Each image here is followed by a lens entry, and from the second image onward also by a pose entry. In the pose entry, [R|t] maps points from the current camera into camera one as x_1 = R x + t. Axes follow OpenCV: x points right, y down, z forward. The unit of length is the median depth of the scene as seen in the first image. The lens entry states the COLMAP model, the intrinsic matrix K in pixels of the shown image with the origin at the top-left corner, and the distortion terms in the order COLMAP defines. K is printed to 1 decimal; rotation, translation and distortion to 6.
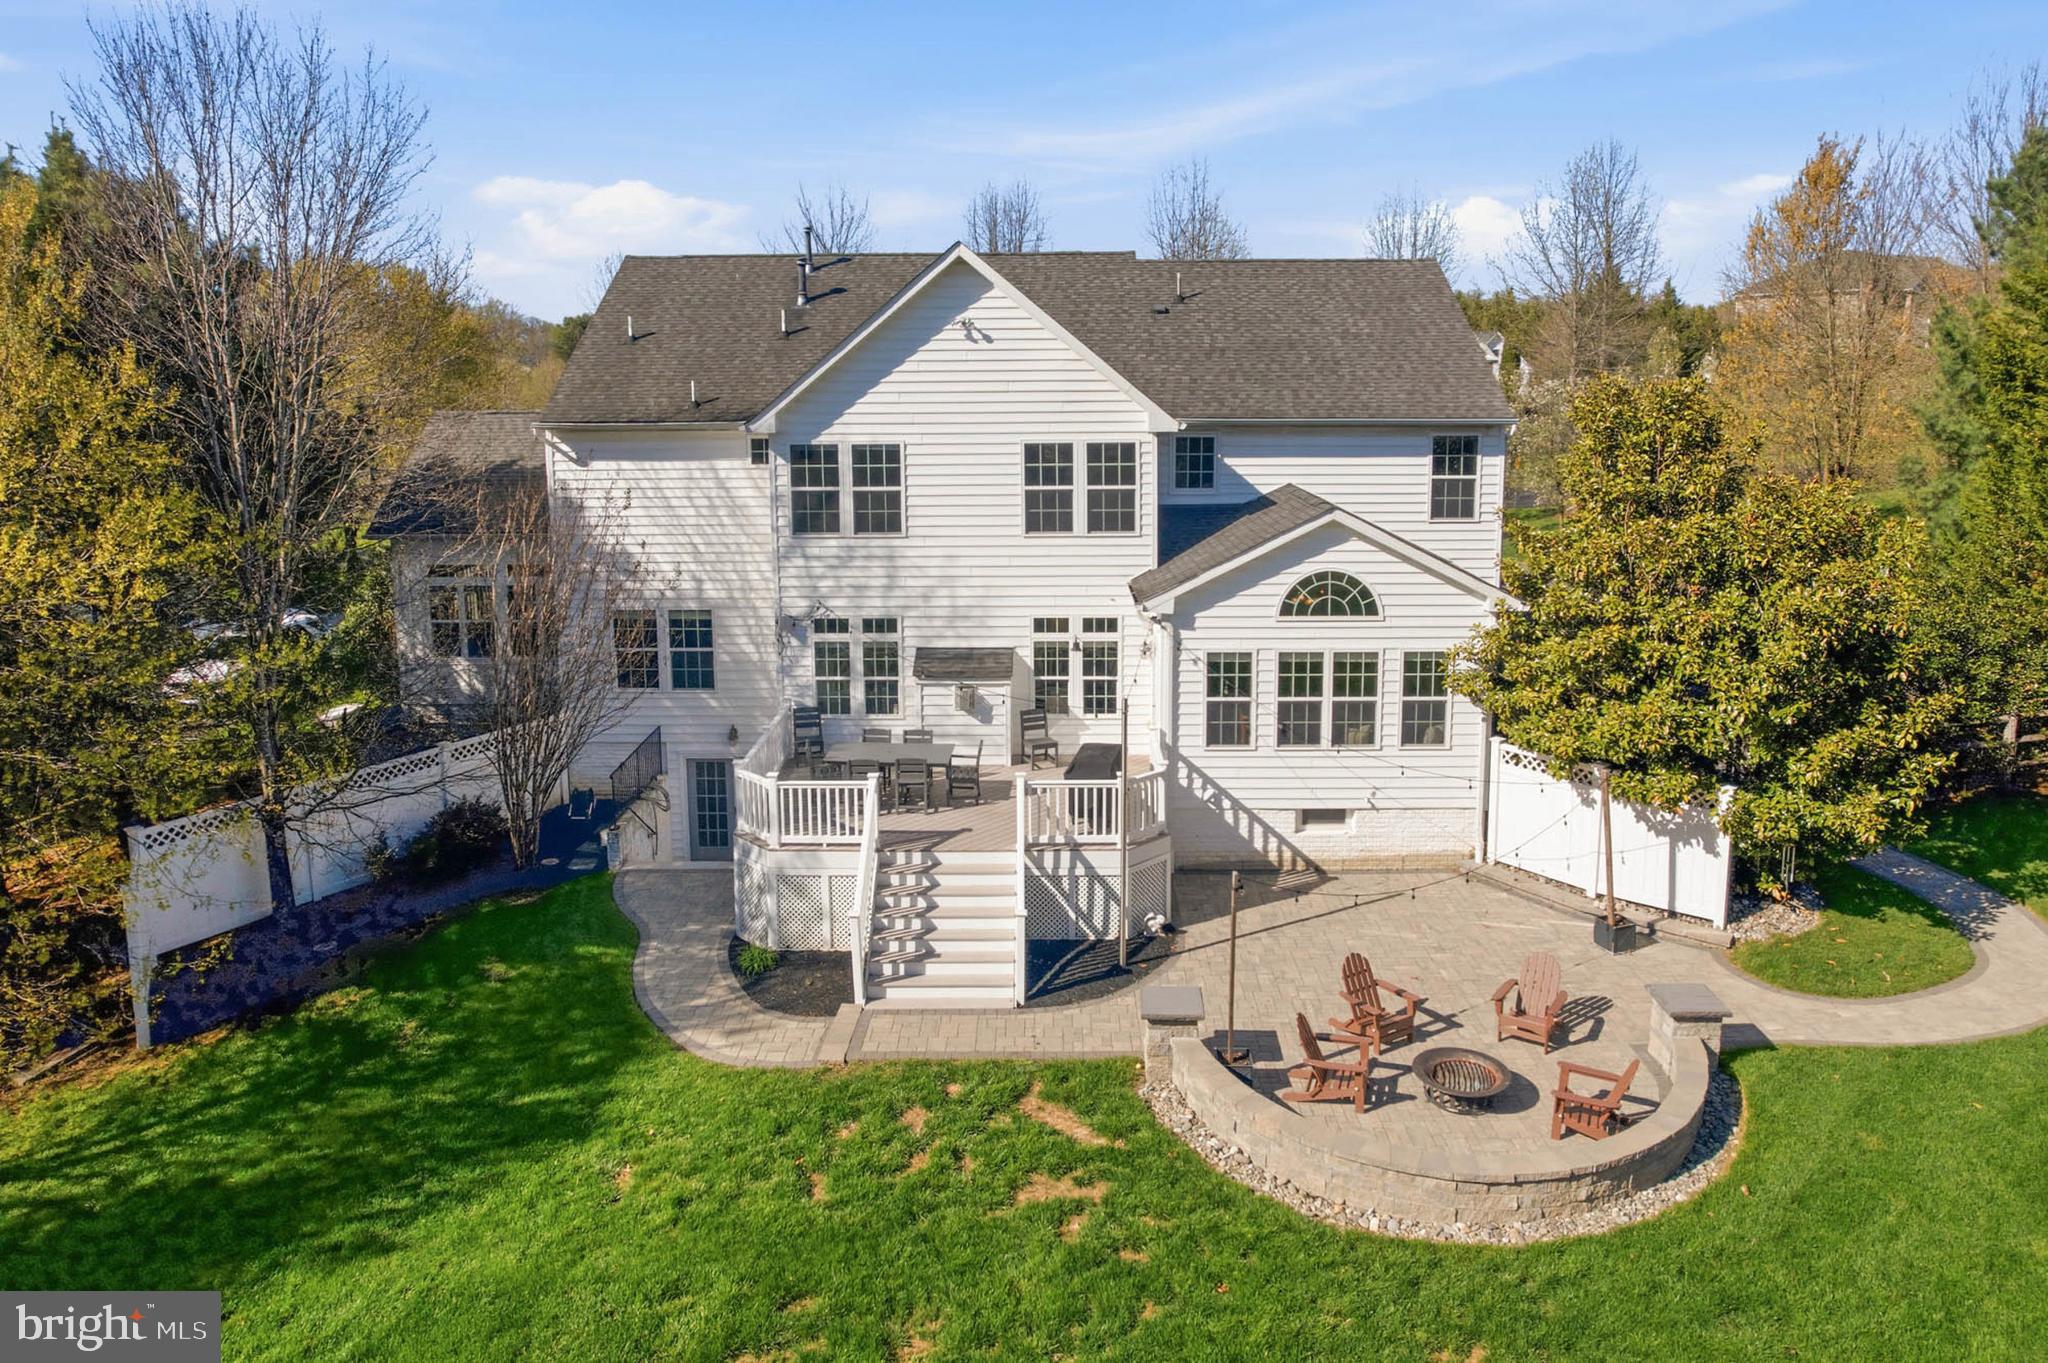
lens RADIAL K [[1351.5, 0, 1025.2], [0, 1351.5, 562.3], [0, 0, 1]] dist [-0.049404, 0.000719]
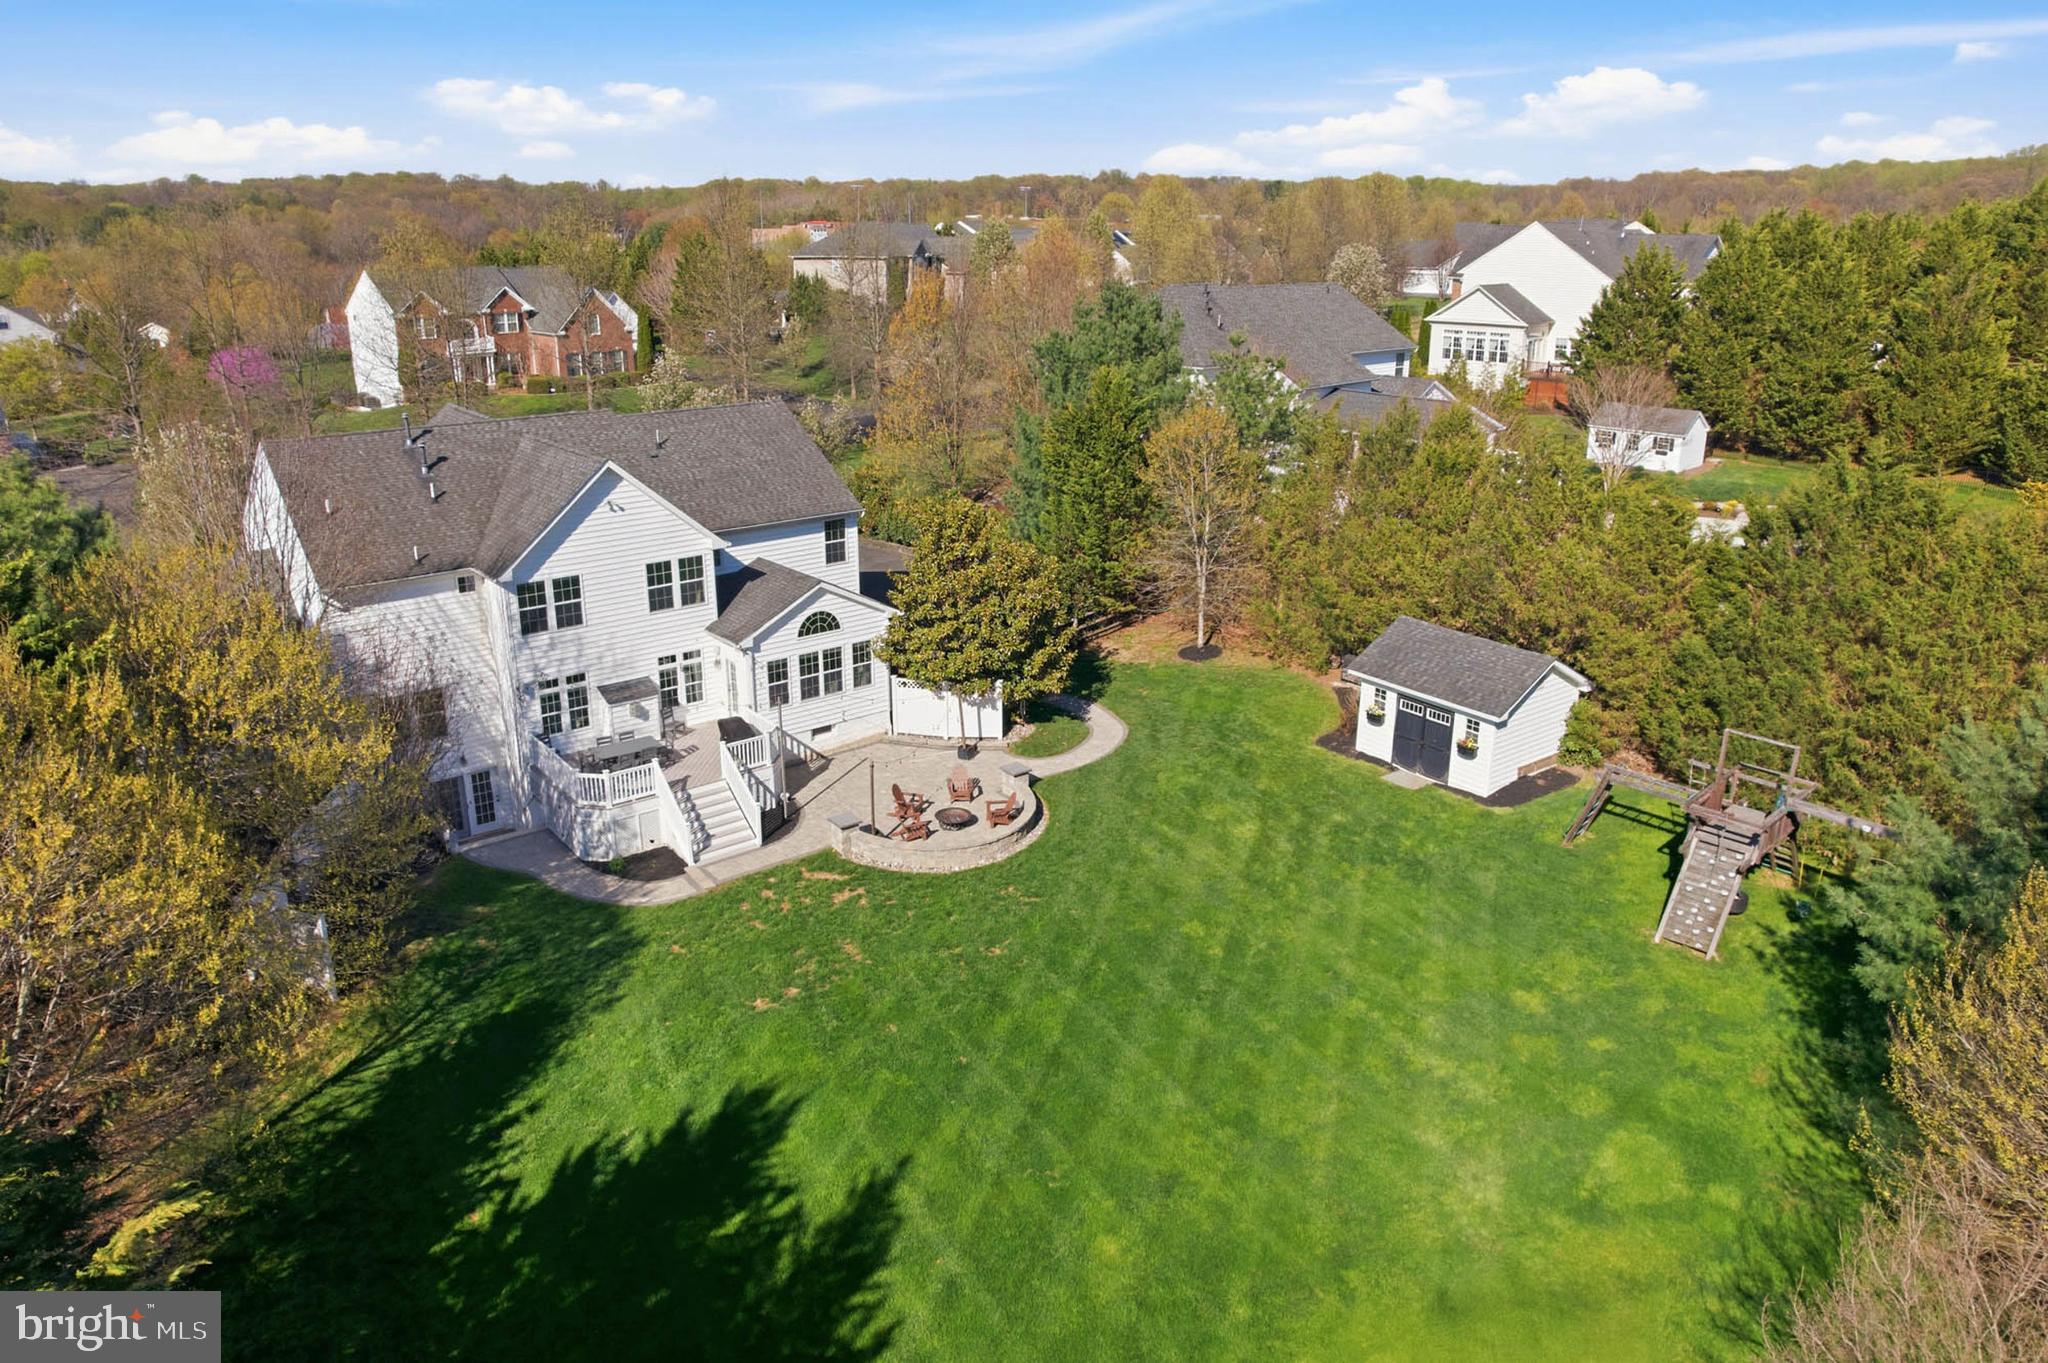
lens RADIAL K [[1387.6, 0, 1025.2], [0, 1387.6, 614.1], [0, 0, 1]] dist [-0.099037, -0.000478]
pose [[0.762760, -0.168988, 0.624212, -0.821936], [0.086645, 0.983256, 0.160312, -0.291081], [-0.640851, -0.068195, 0.764630, -0.772957]]
